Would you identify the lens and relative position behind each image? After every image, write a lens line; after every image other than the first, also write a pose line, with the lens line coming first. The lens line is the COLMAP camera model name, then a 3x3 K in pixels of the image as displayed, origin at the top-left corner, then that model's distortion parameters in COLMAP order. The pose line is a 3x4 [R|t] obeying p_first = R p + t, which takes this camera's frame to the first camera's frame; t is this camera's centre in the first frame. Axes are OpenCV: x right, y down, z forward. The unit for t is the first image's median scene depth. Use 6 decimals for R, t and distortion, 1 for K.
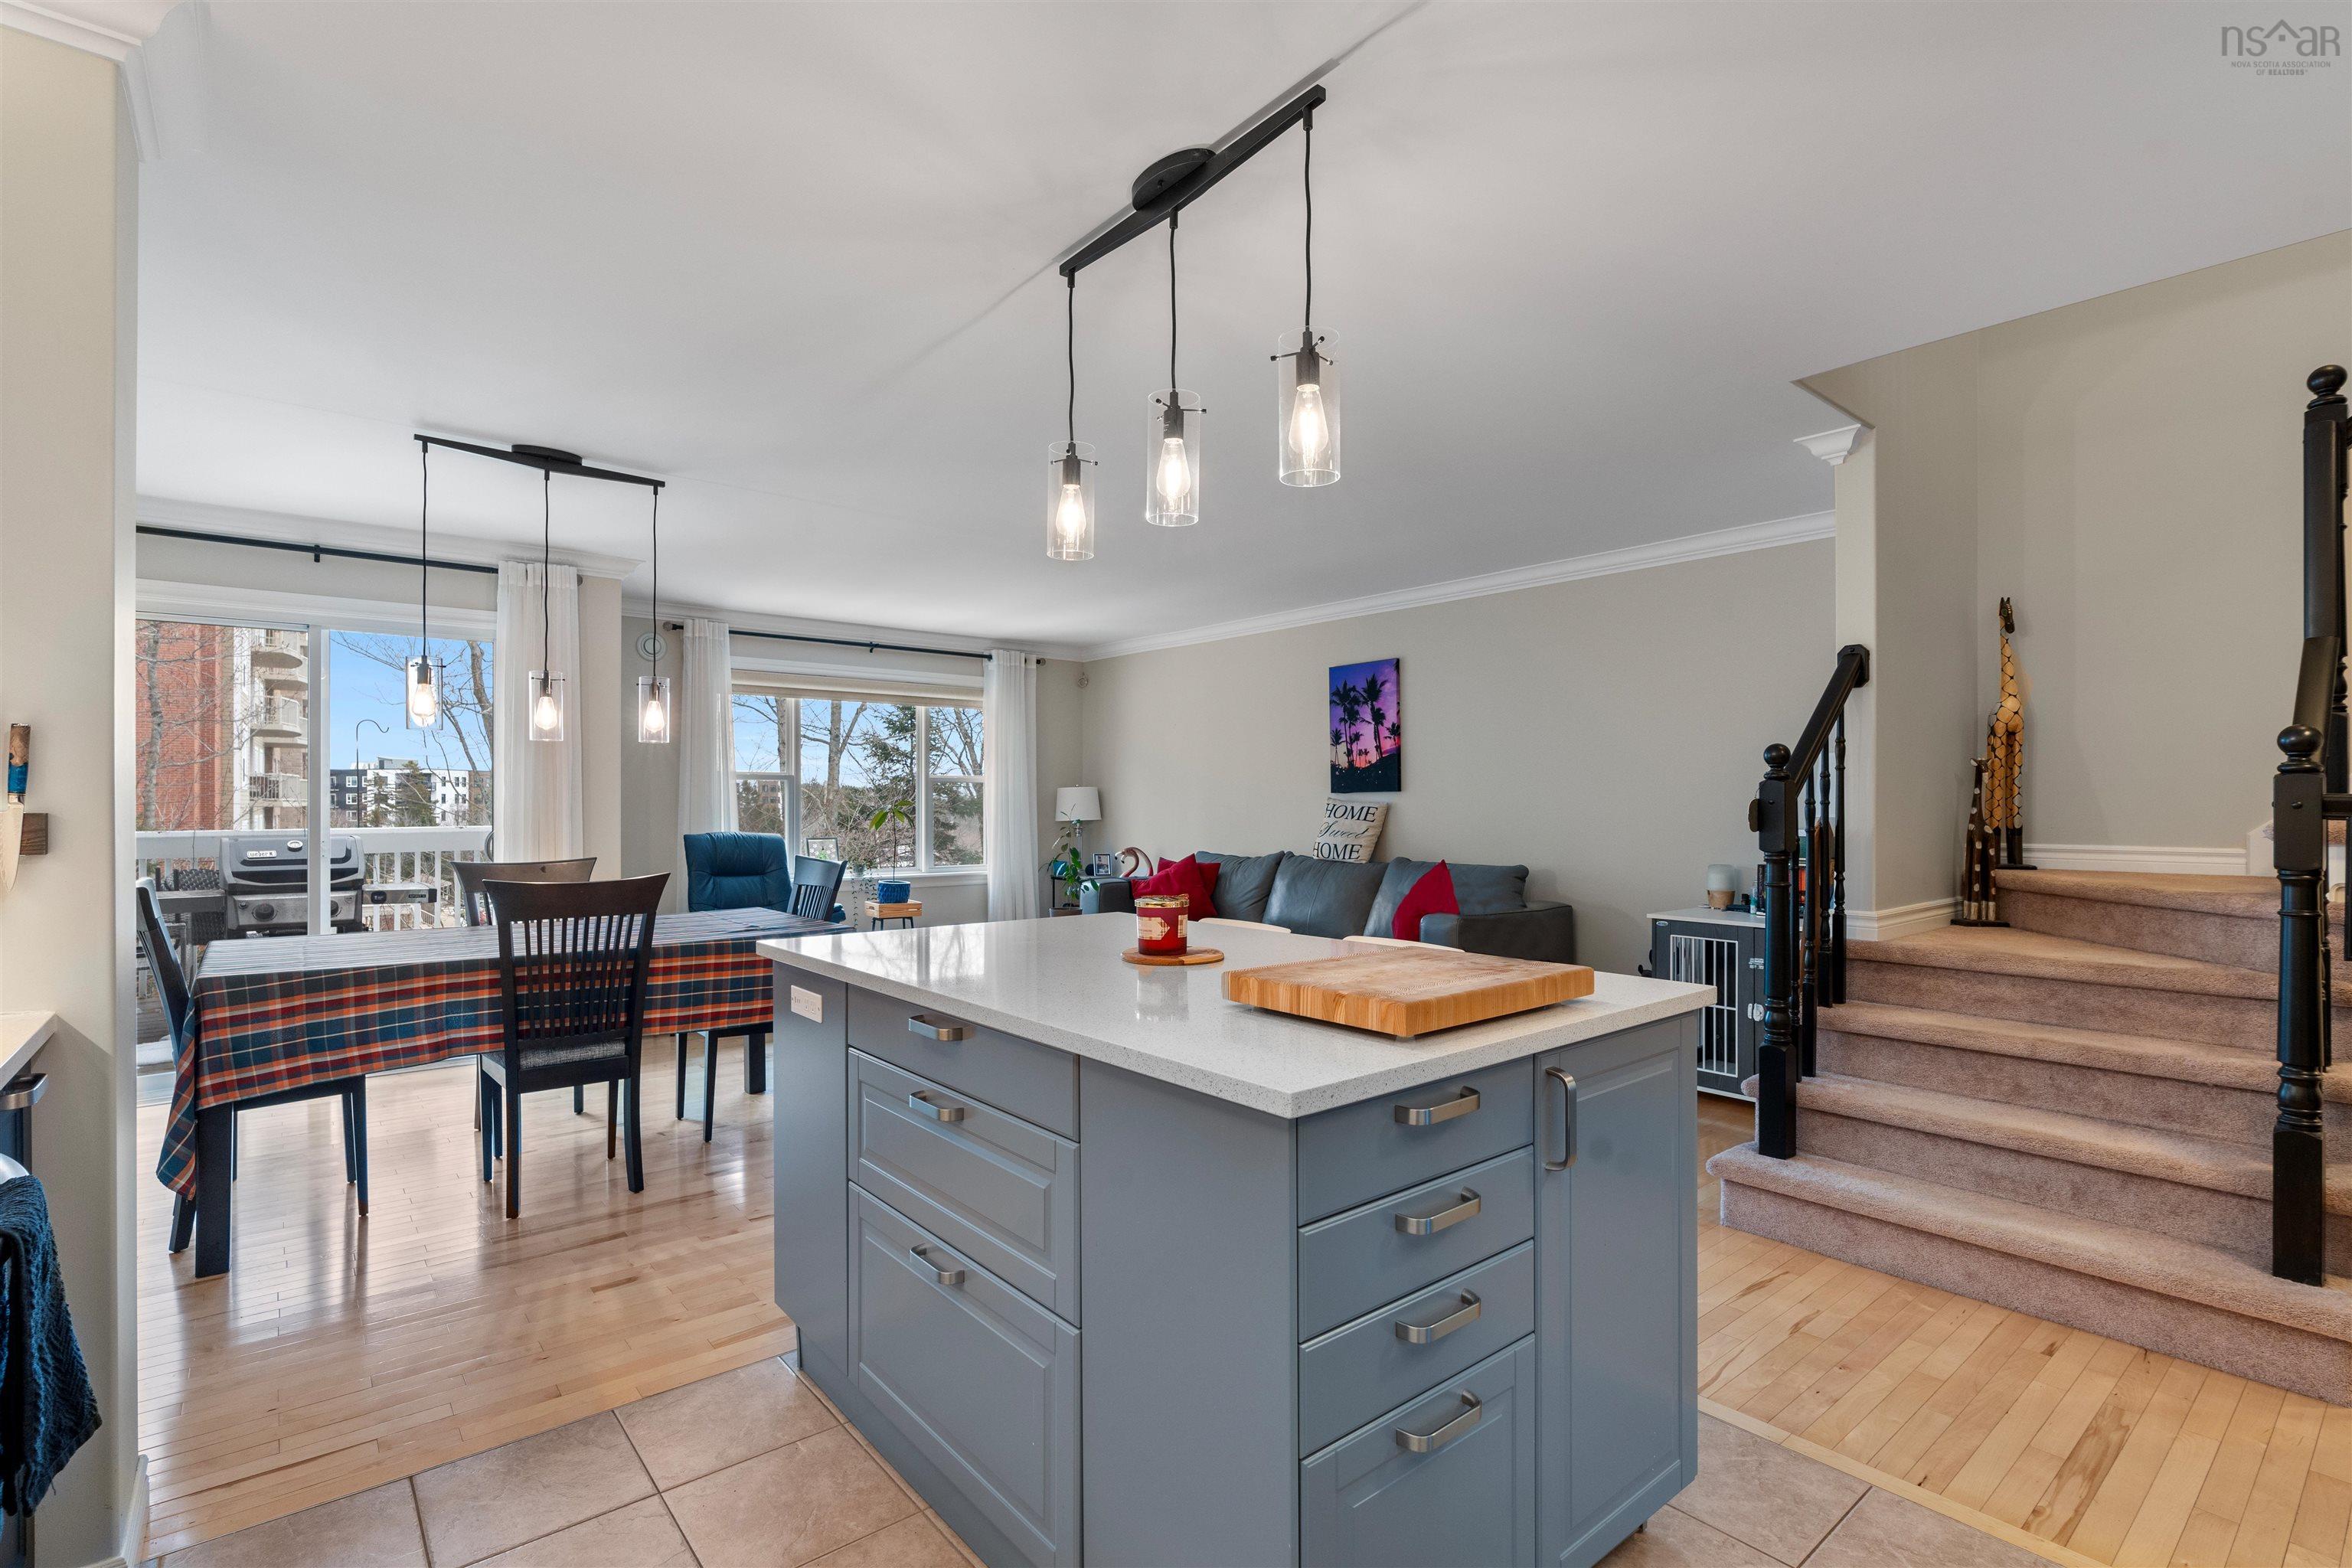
lens RADIAL K [[1068.6, 0, 1158.2], [0, 1068.6, 796.2], [0, 0, 1]] dist [-0.013274, 0.004722]
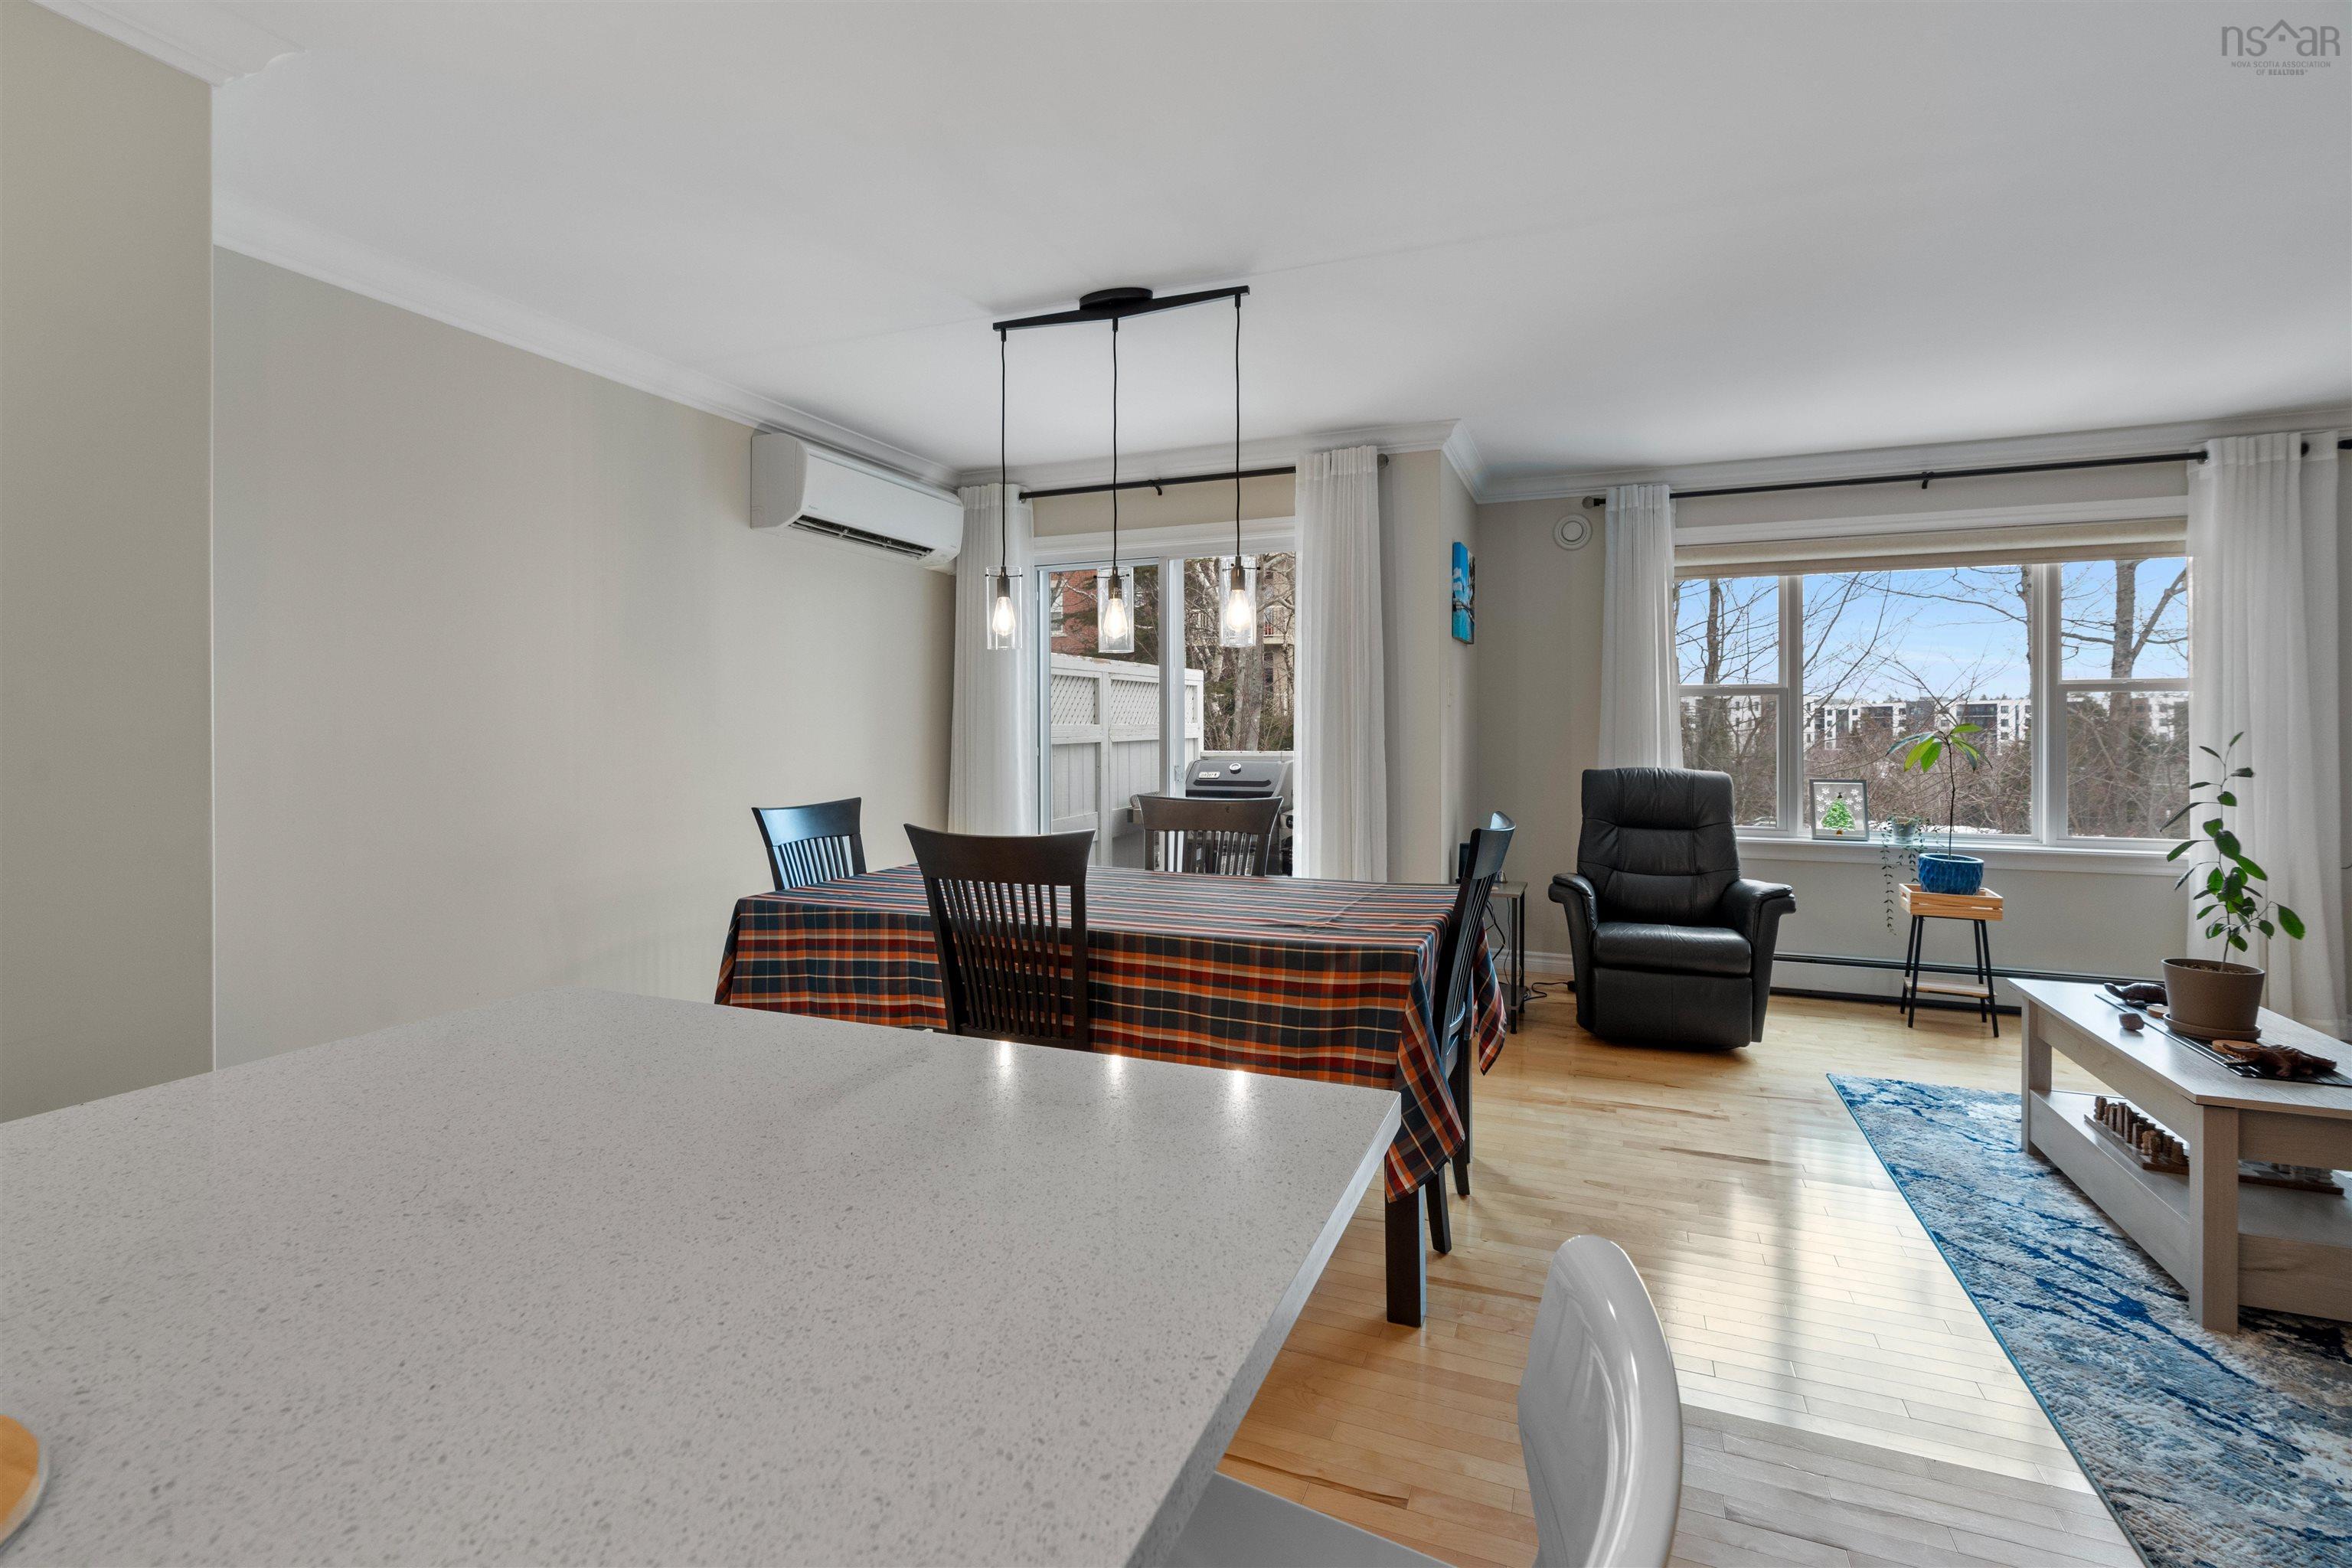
lens RADIAL K [[1068.6, 0, 1145.3], [0, 1068.6, 724.1], [0, 0, 1]] dist [-0.013274, 0.004722]
pose [[0.461852, -0.003616, -0.886950, 0.108145], [0.007373, 0.999973, -0.000238, 0.001785], [0.886926, -0.006430, 0.461866, 0.446696]]
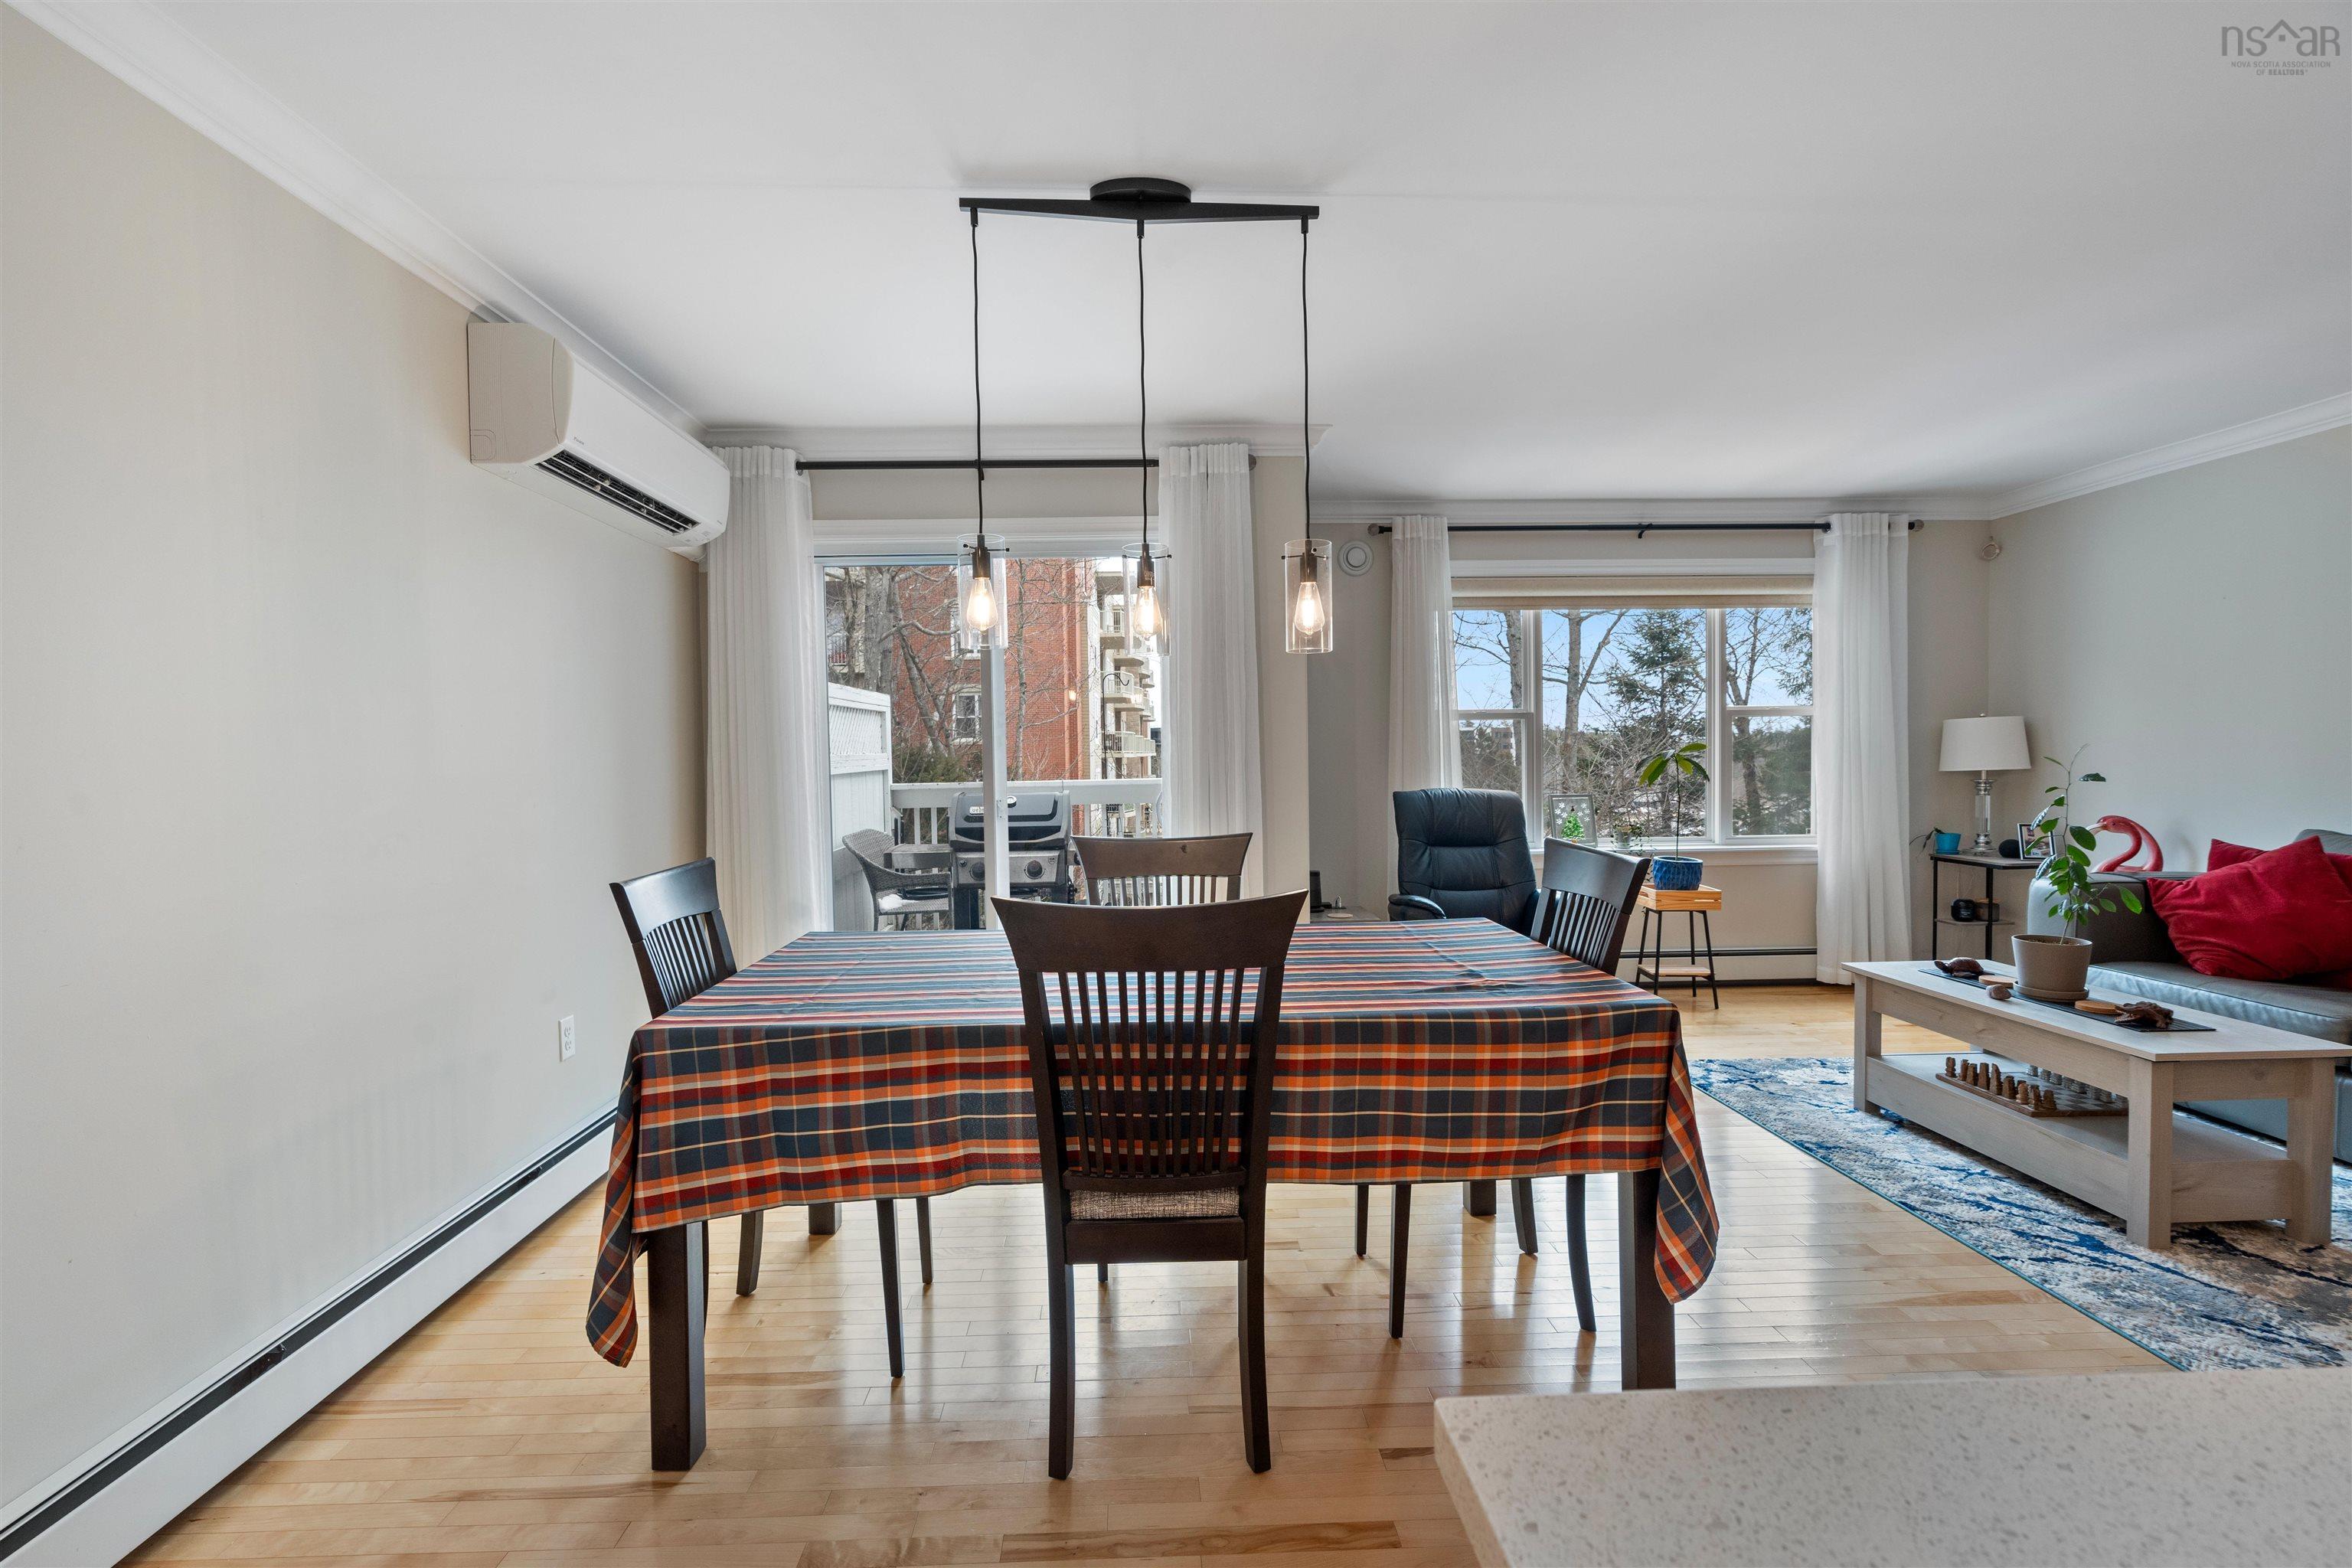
lens RADIAL K [[1068.6, 0, 1170.0], [0, 1068.6, 778.8], [0, 0, 1]] dist [-0.013274, 0.004722]
pose [[0.794149, 0.002667, -0.607717, -0.125316], [0.018014, 0.999448, 0.027926, 0.002240], [0.607456, -0.033125, 0.793662, 0.350048]]
